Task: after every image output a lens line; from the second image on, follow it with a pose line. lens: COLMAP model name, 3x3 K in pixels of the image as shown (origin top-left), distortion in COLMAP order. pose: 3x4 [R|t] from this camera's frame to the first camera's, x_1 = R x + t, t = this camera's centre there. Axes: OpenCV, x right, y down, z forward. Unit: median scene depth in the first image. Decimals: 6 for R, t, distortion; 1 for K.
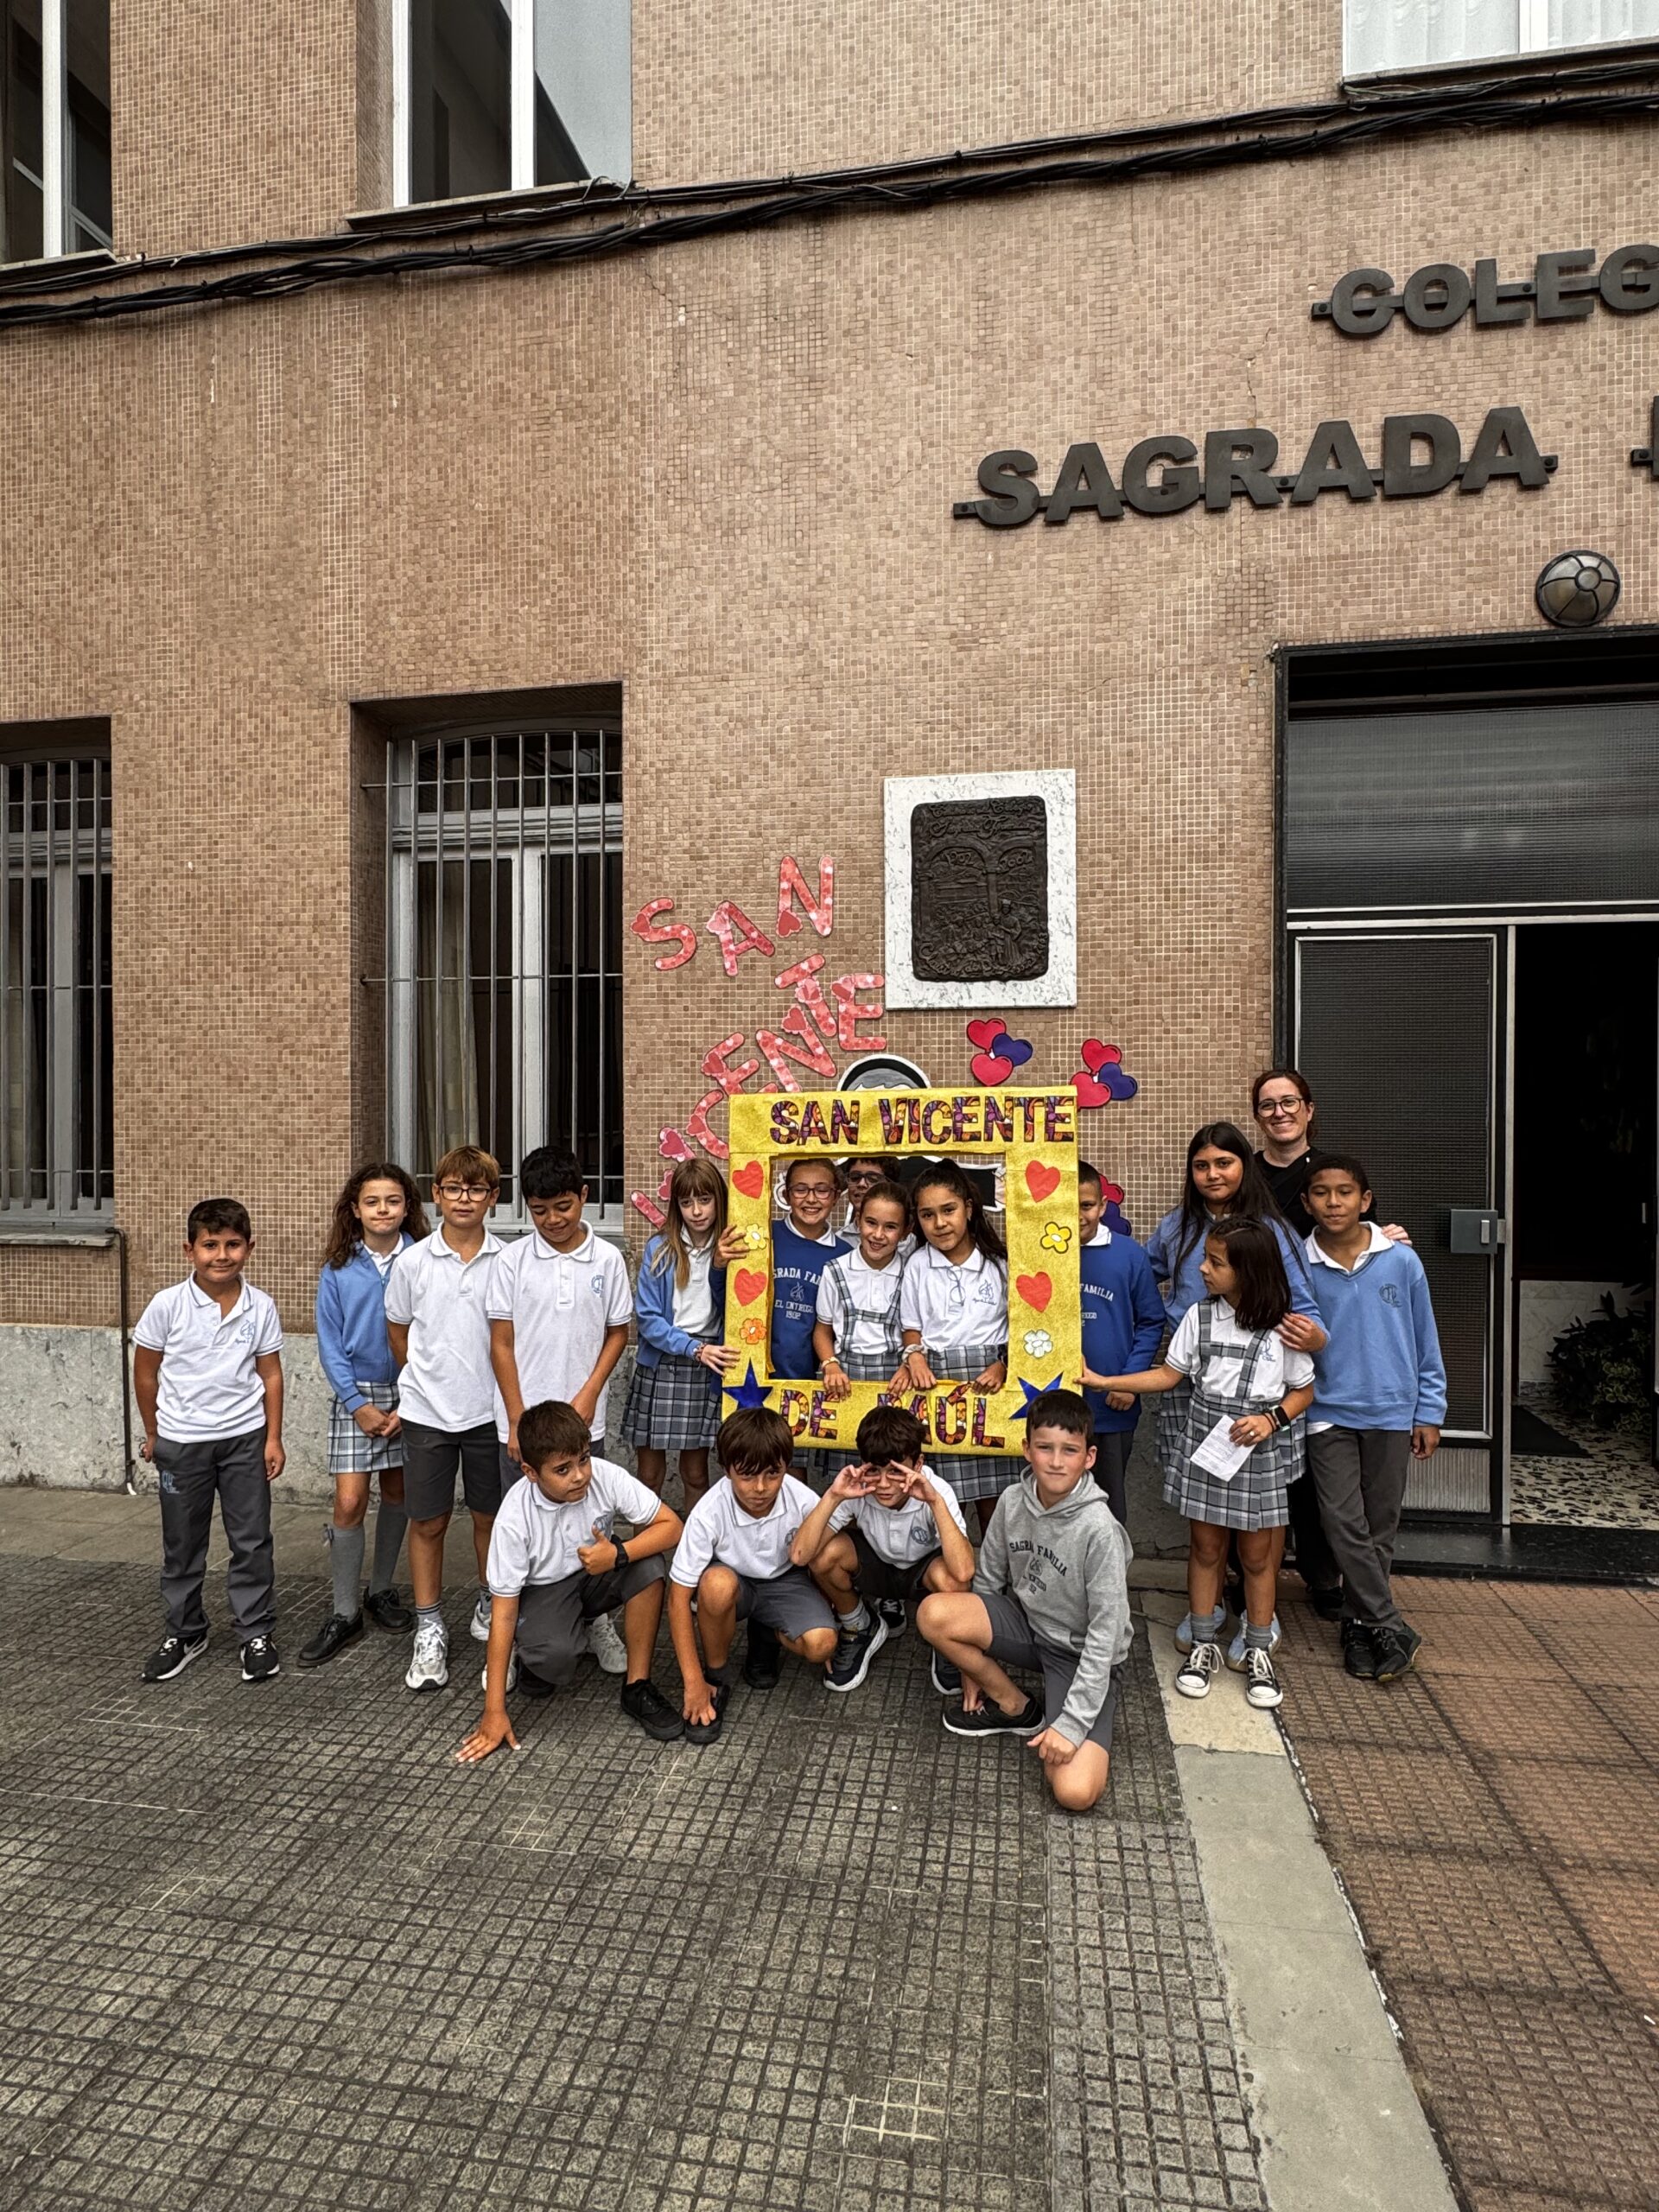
lens RADIAL K [[1206.7, 0, 828.9], [0, 1206.7, 1102.1], [0, 0, 1]] dist [-0.002342, -0.000261]
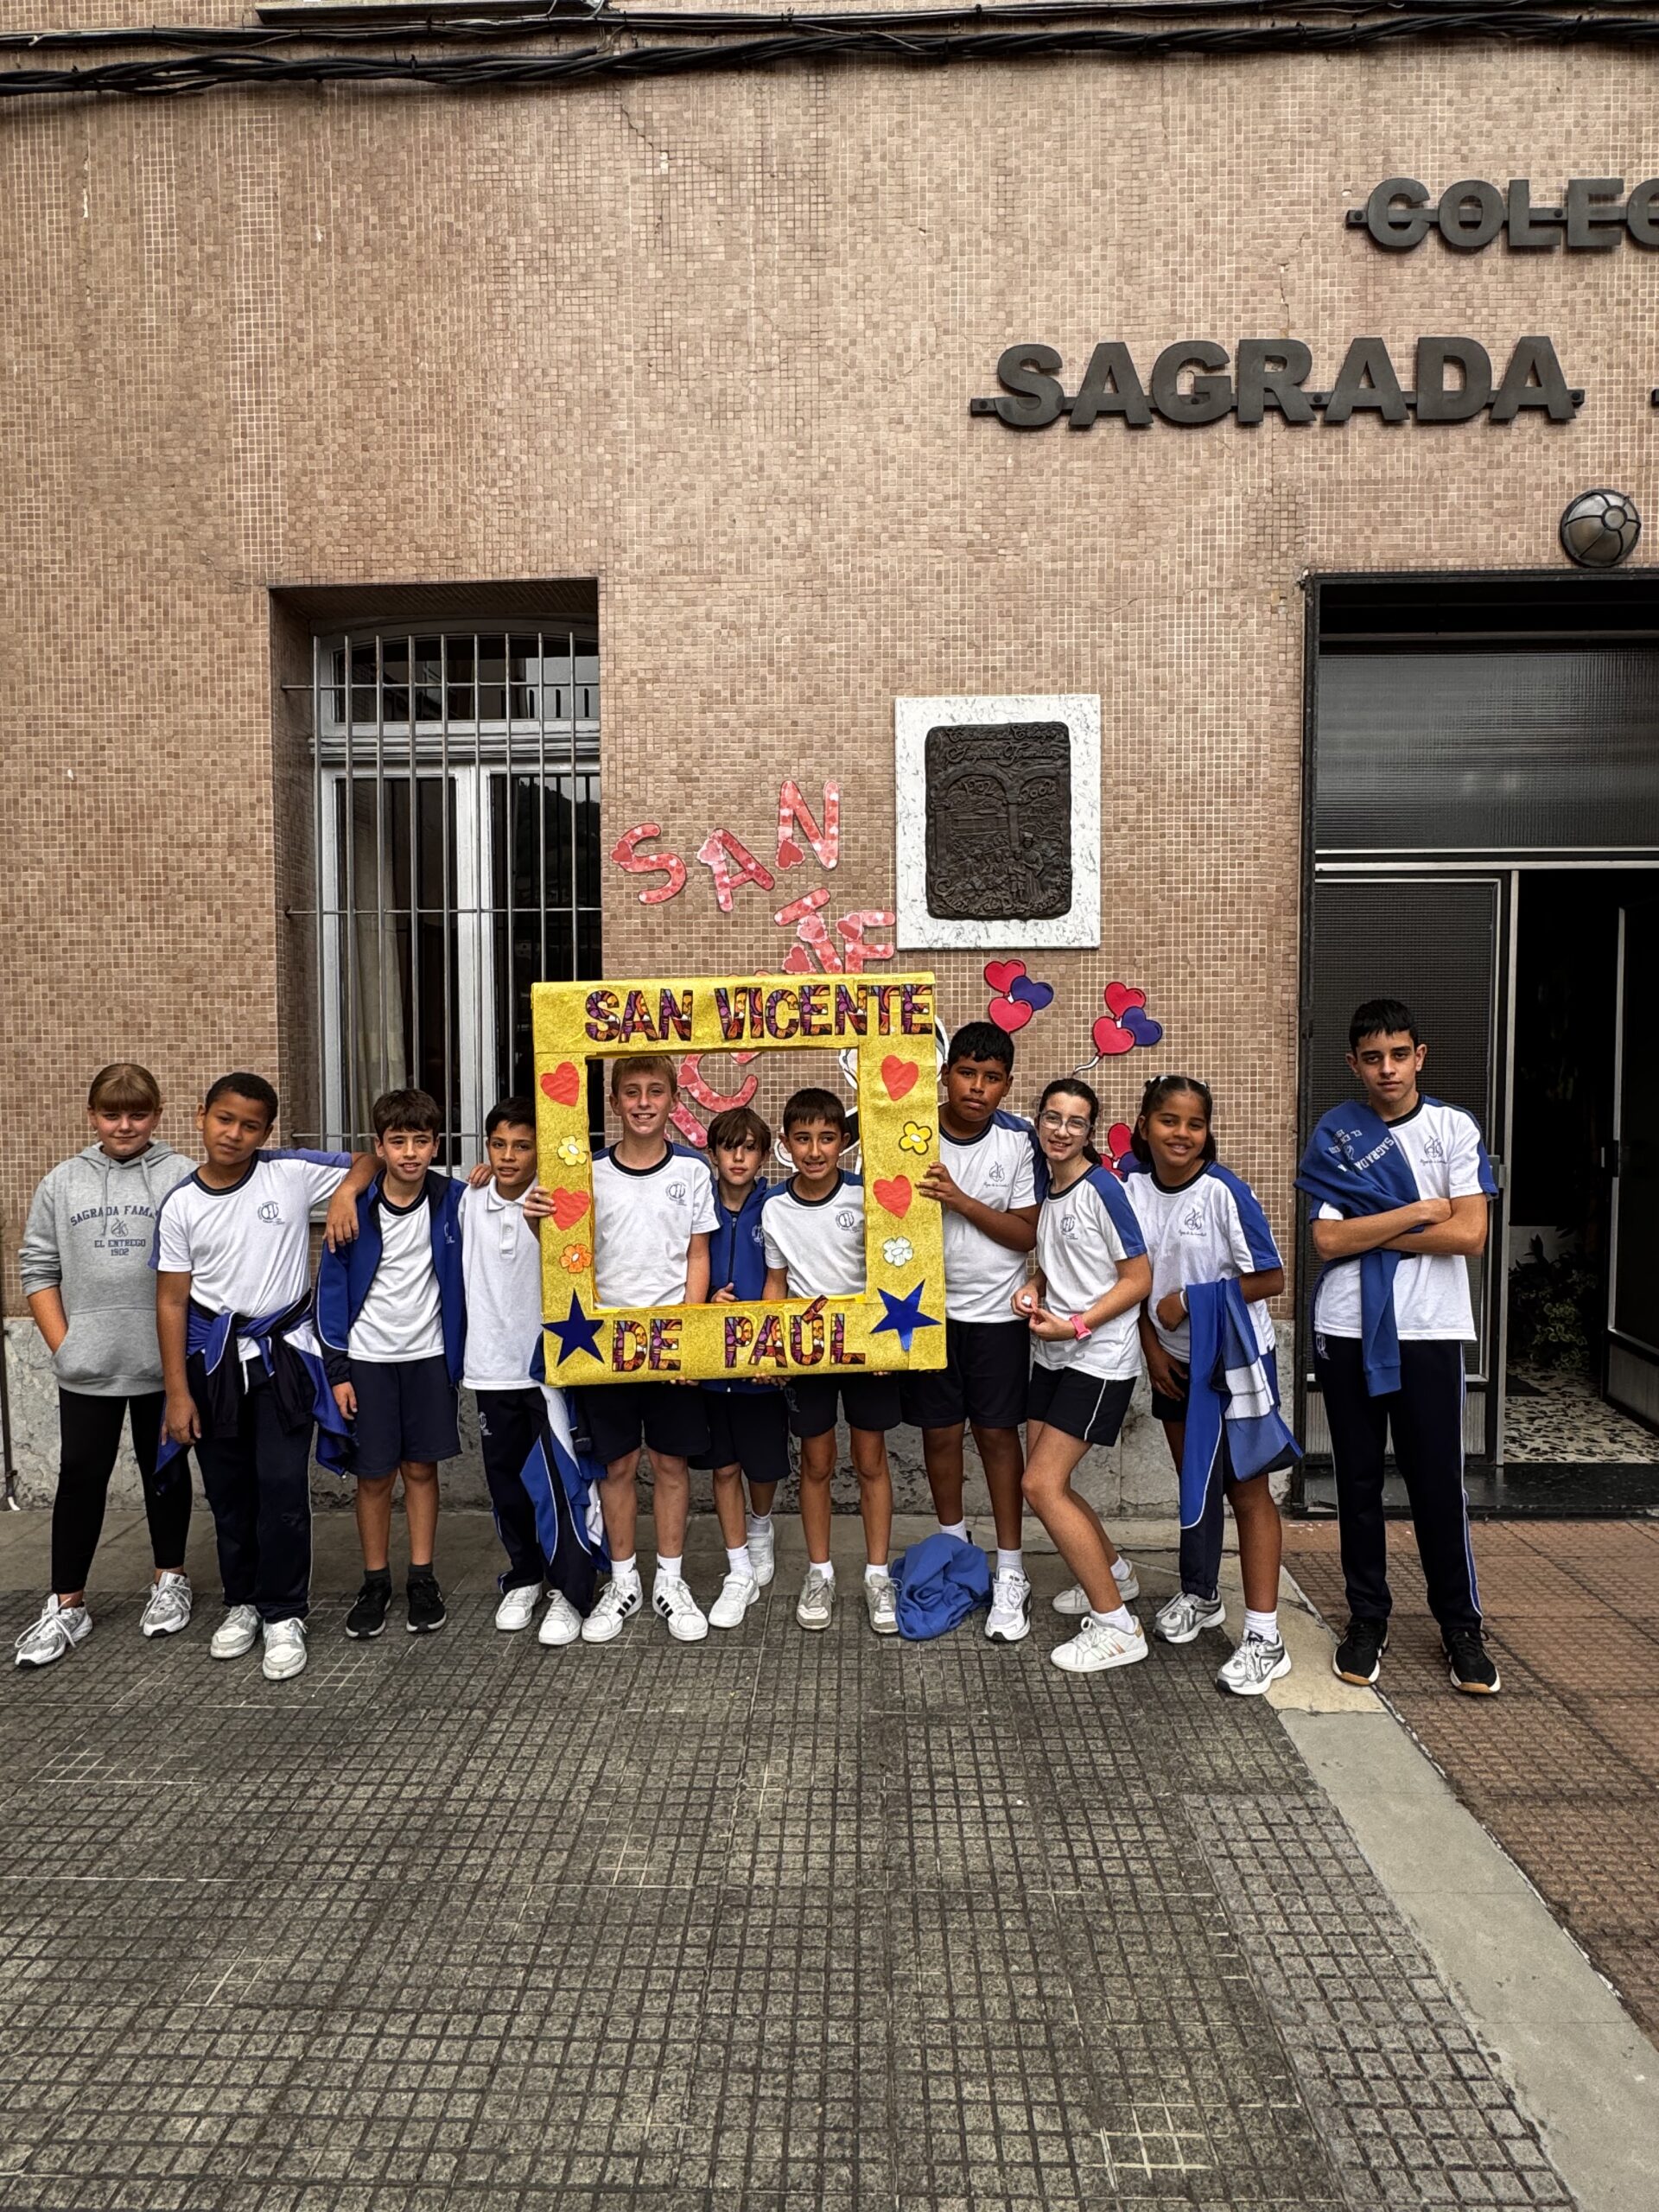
lens RADIAL K [[1235.1, 0, 829.5], [0, 1235.1, 1106.0], [0, 0, 1]] dist [-0.001207, -0.001004]
pose [[0.989795, -0.008919, 0.142222, -0.143988], [0.004012, 0.999388, 0.034755, 0.010553], [-0.142445, -0.033830, 0.989224, 0.064551]]
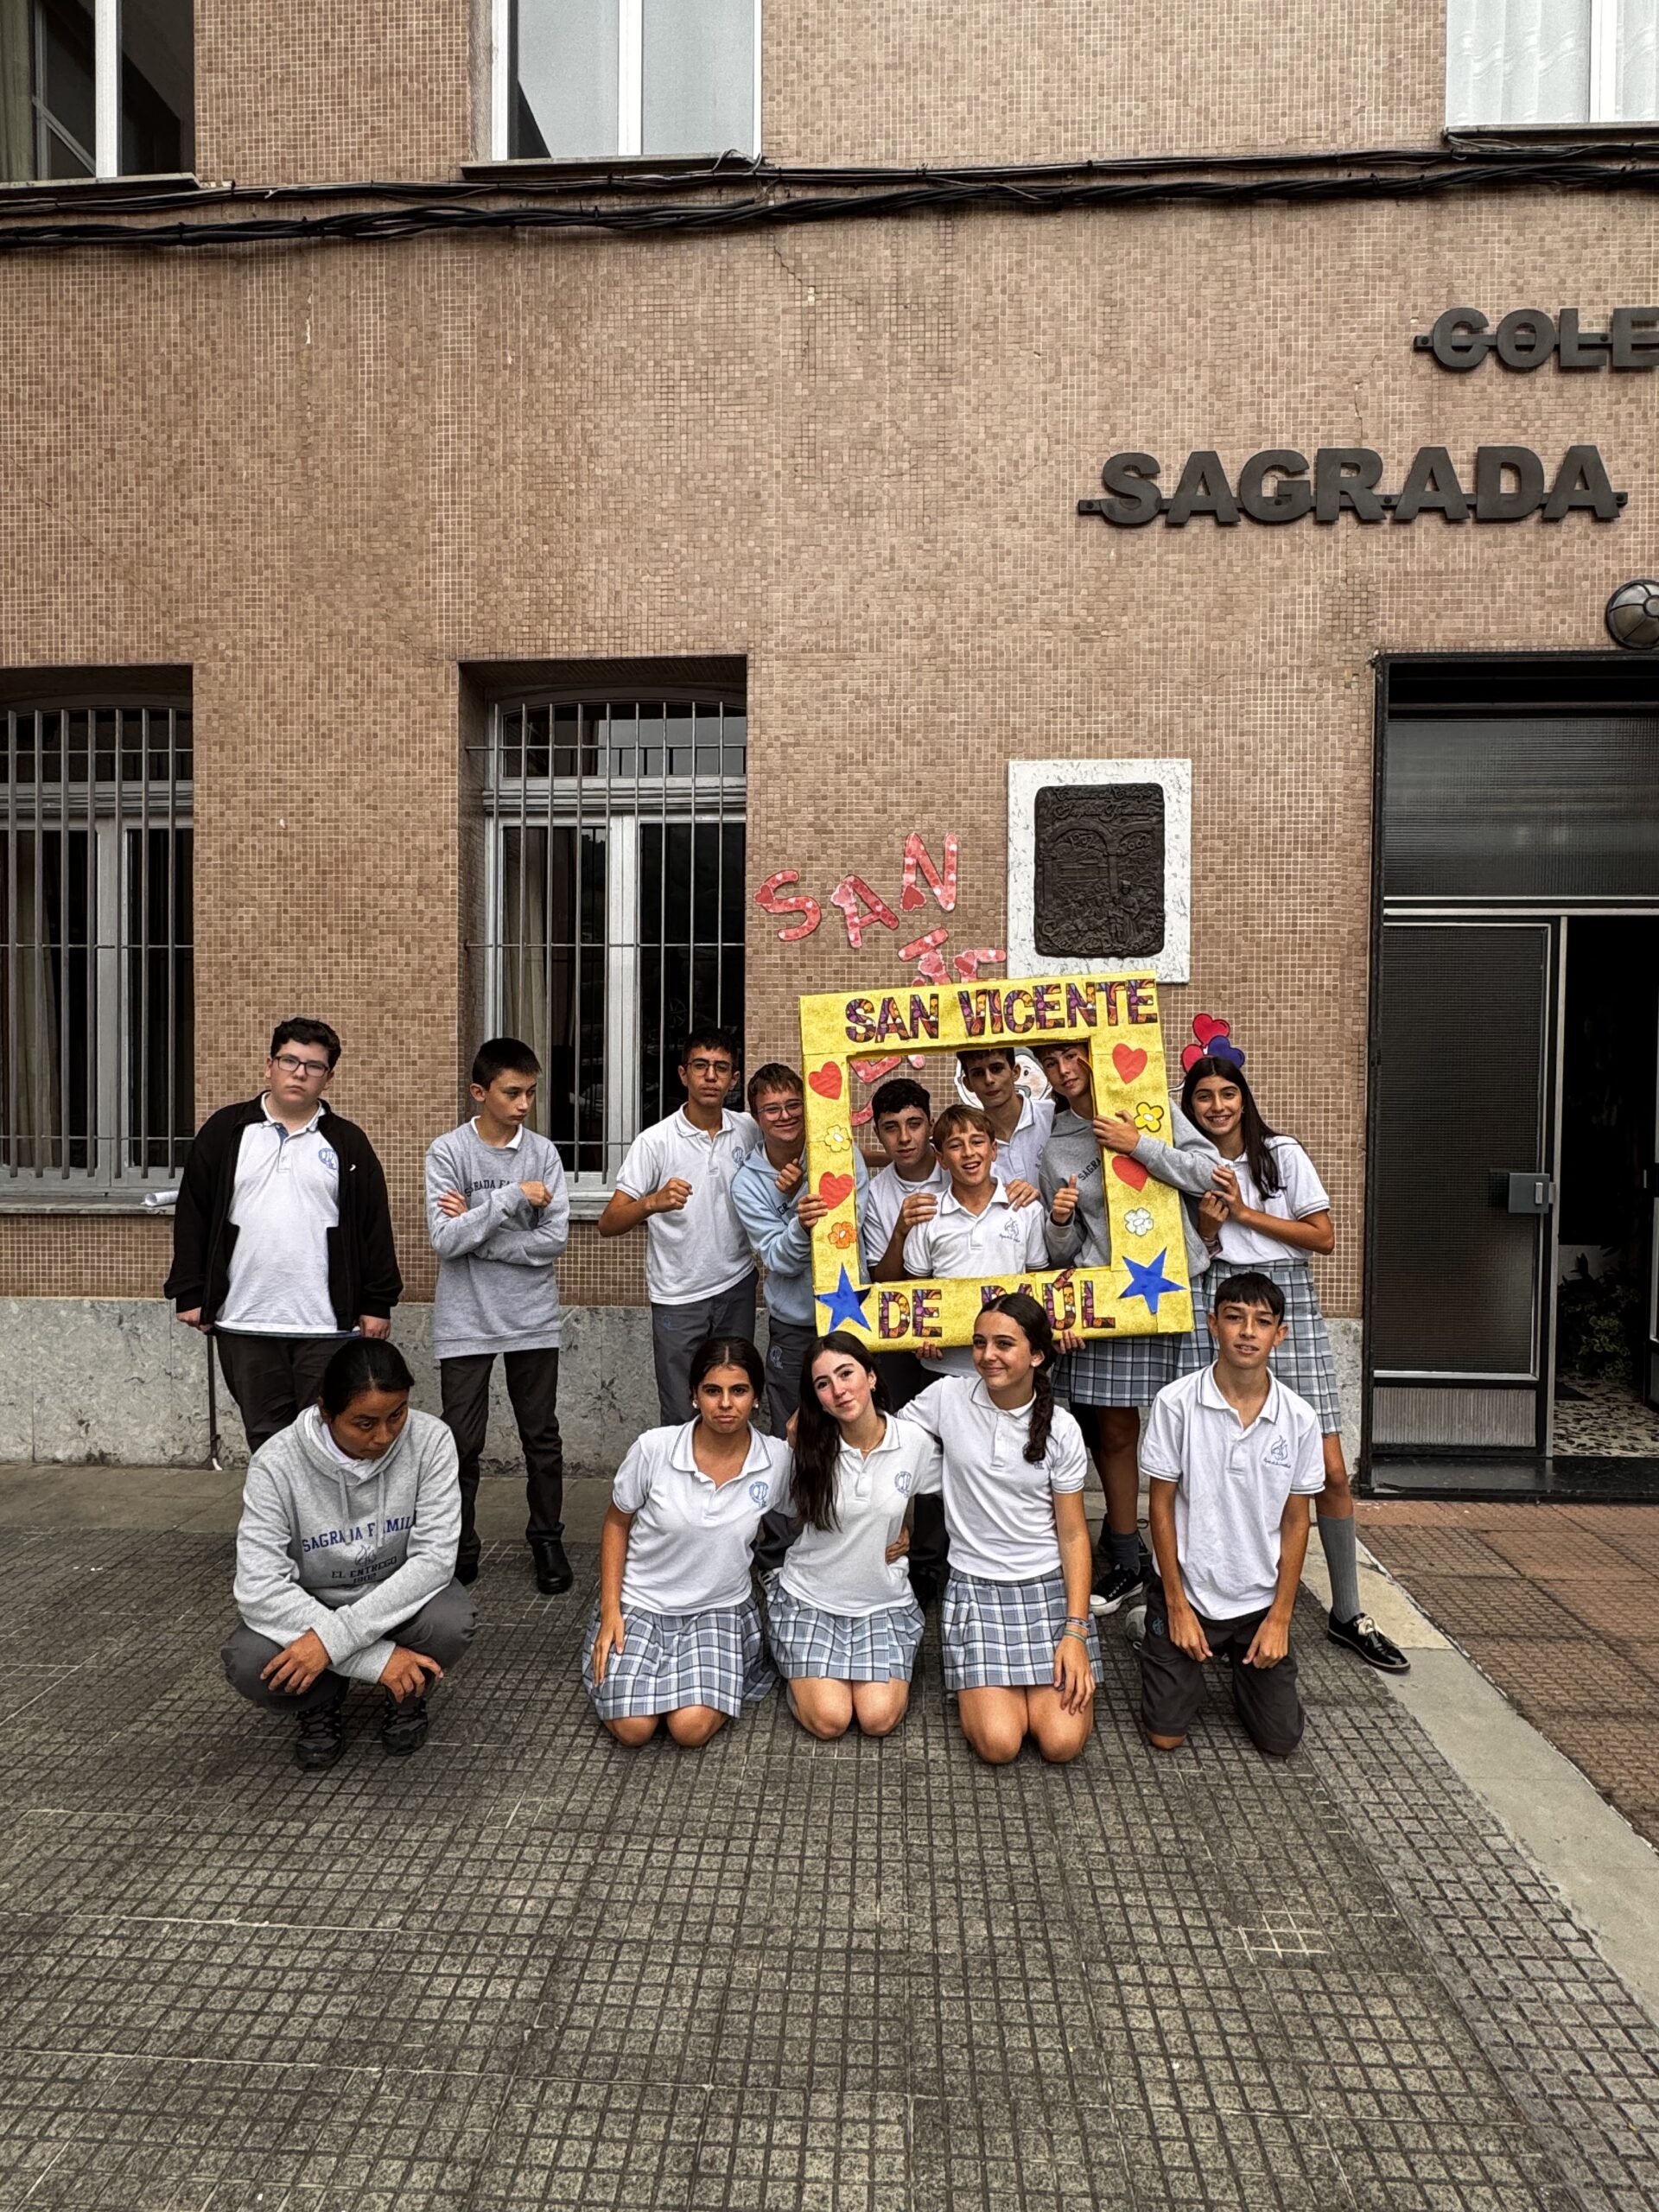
lens RADIAL K [[1236.7, 0, 825.6], [0, 1236.7, 1106.3], [0, 0, 1]] dist [-0.001998, -0.000491]
pose [[0.993271, 0.005482, 0.115684, -0.238344], [-0.007320, 0.999854, 0.015467, 0.015044], [-0.115583, -0.016210, 0.993166, -0.049241]]
